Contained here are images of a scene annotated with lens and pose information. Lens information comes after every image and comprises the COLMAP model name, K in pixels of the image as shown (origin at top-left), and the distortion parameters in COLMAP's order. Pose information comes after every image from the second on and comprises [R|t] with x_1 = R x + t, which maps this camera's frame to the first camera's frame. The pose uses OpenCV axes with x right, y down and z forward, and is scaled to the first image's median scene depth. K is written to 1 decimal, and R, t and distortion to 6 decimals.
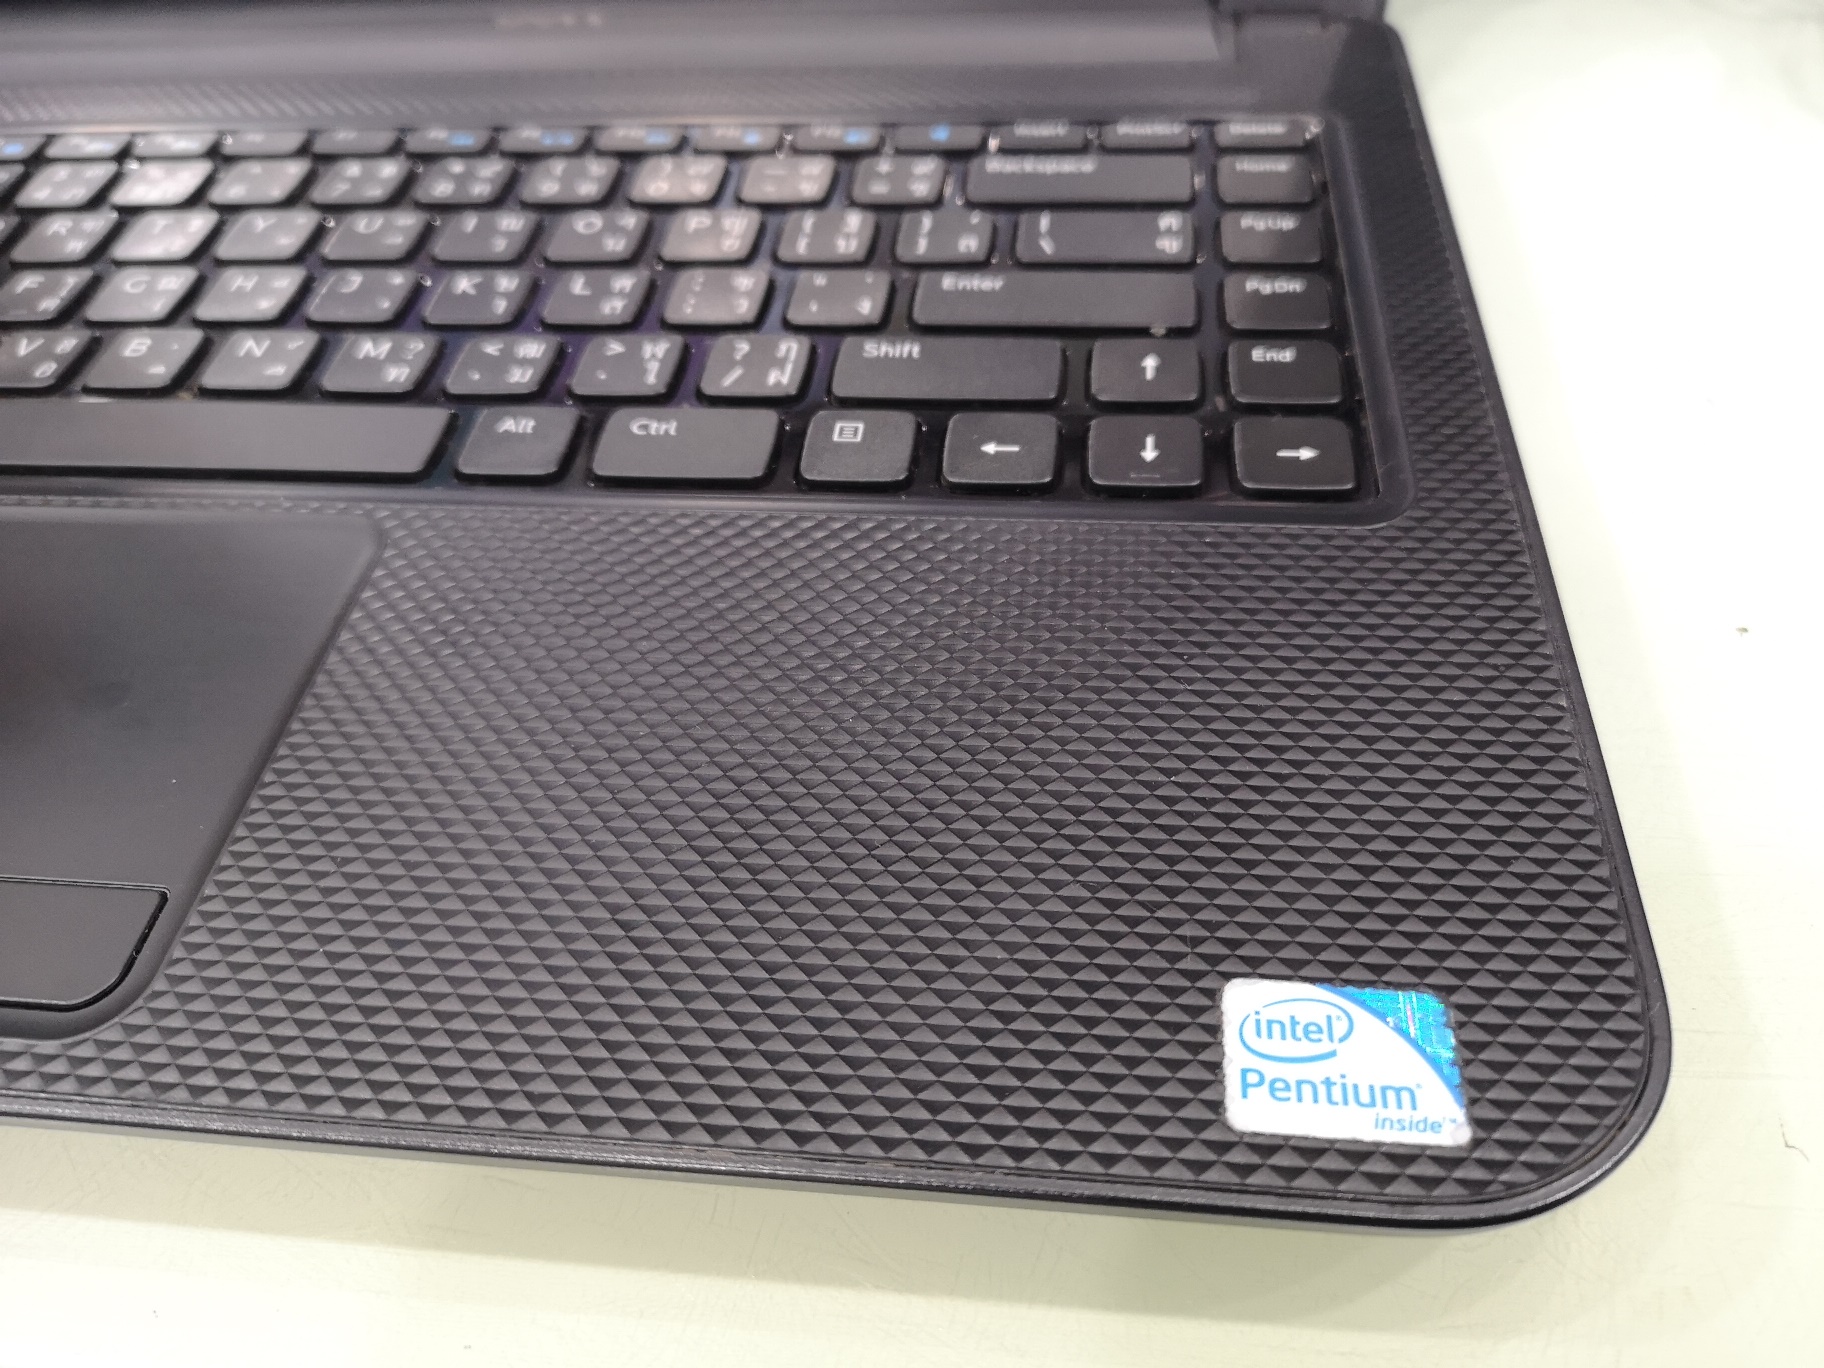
lens RADIAL K [[1444.8, 0, 913.4], [0, 1444.8, 605.4], [0, 0, 1]] dist [-0.002877, -0.015044]
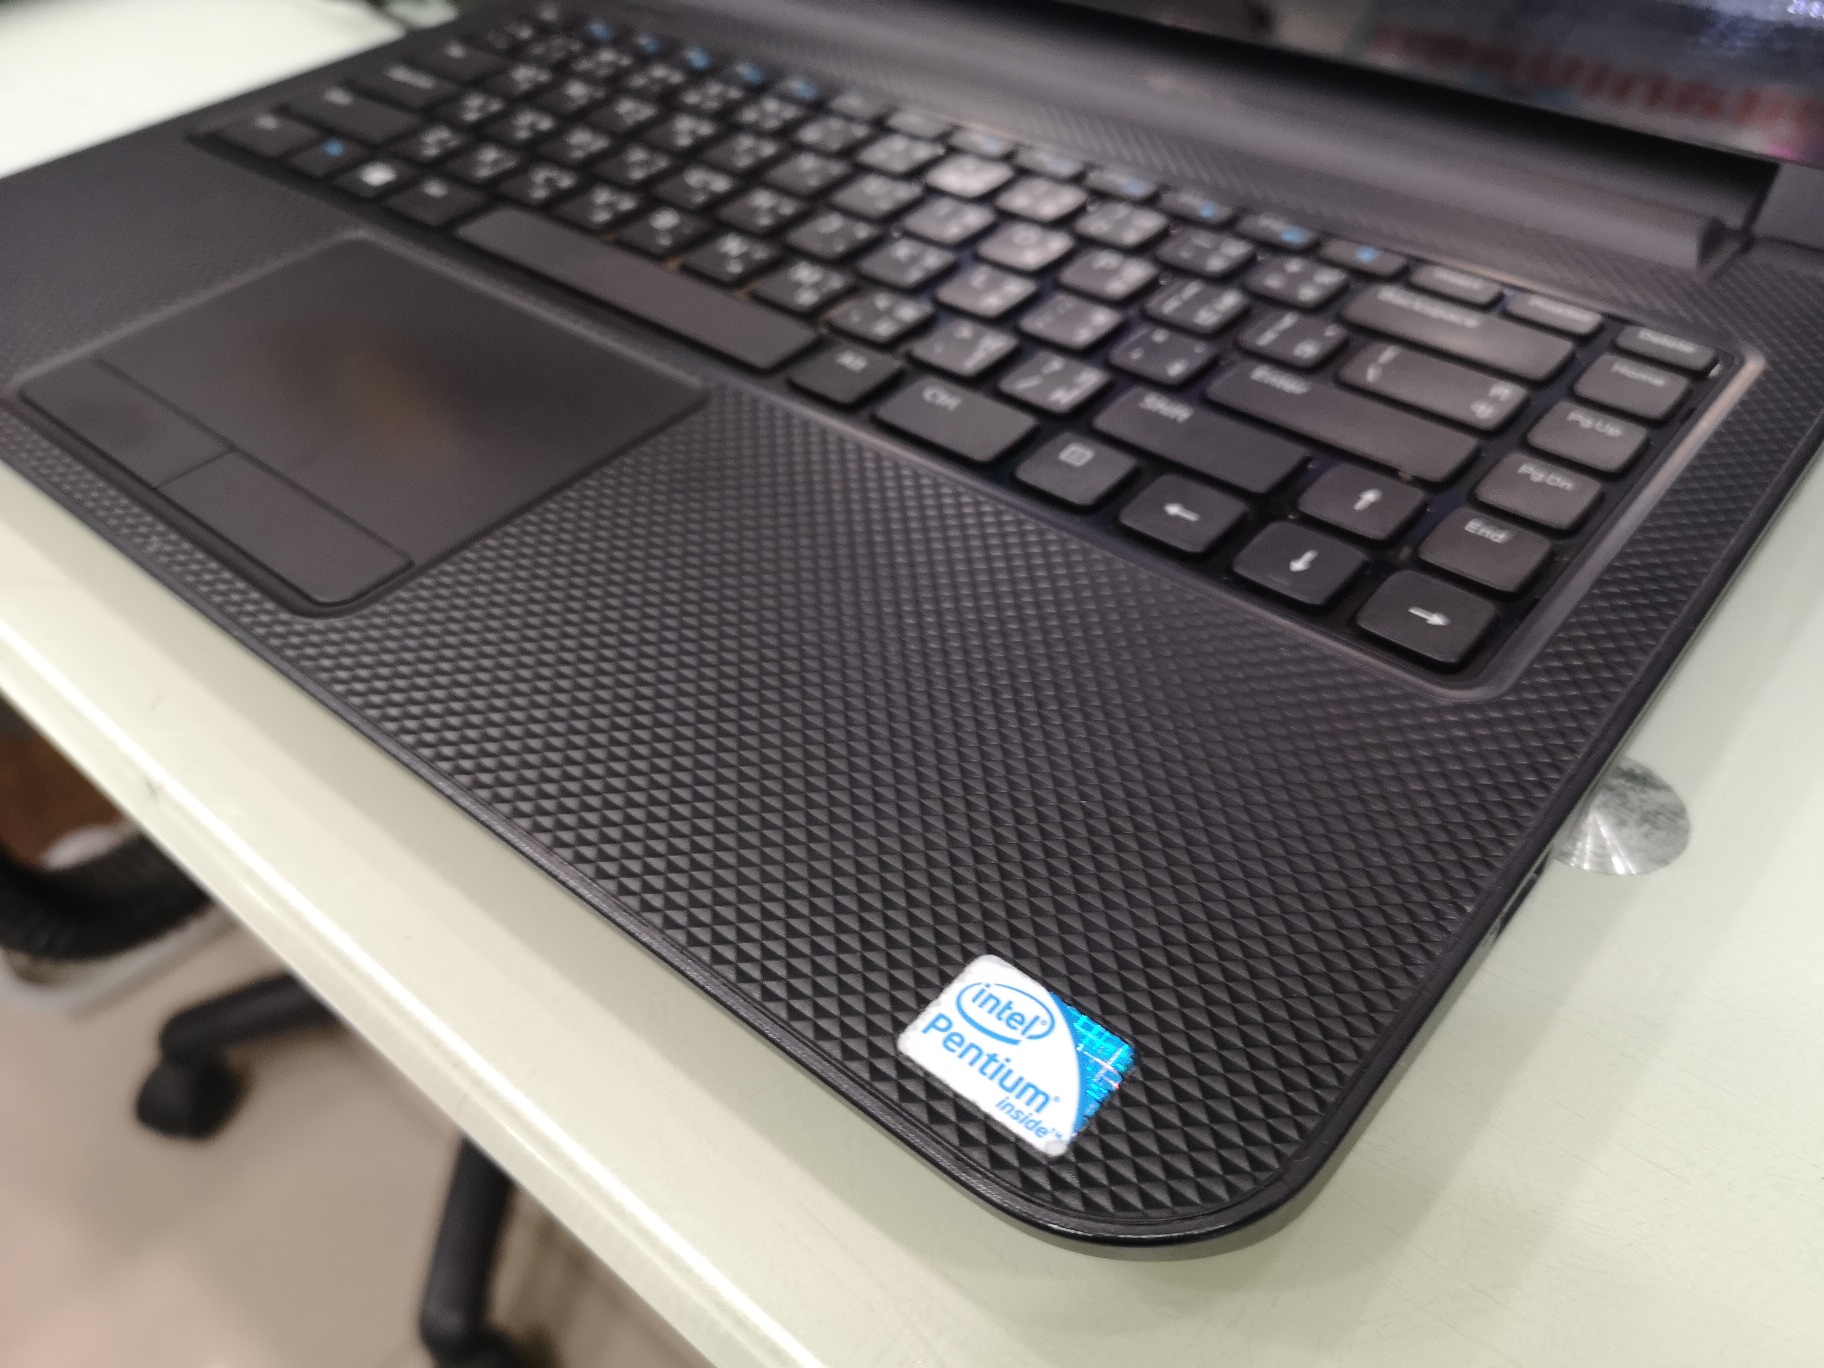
lens RADIAL K [[1436.4, 0, 912.0], [0, 1436.4, 684.0], [0, 0, 1]] dist [0.004667, -0.012224]
pose [[0.830271, 0.405072, -0.382841, 0.327048], [-0.409970, 0.909183, 0.072873, 0.009803], [0.377591, 0.096449, 0.920936, -0.037361]]
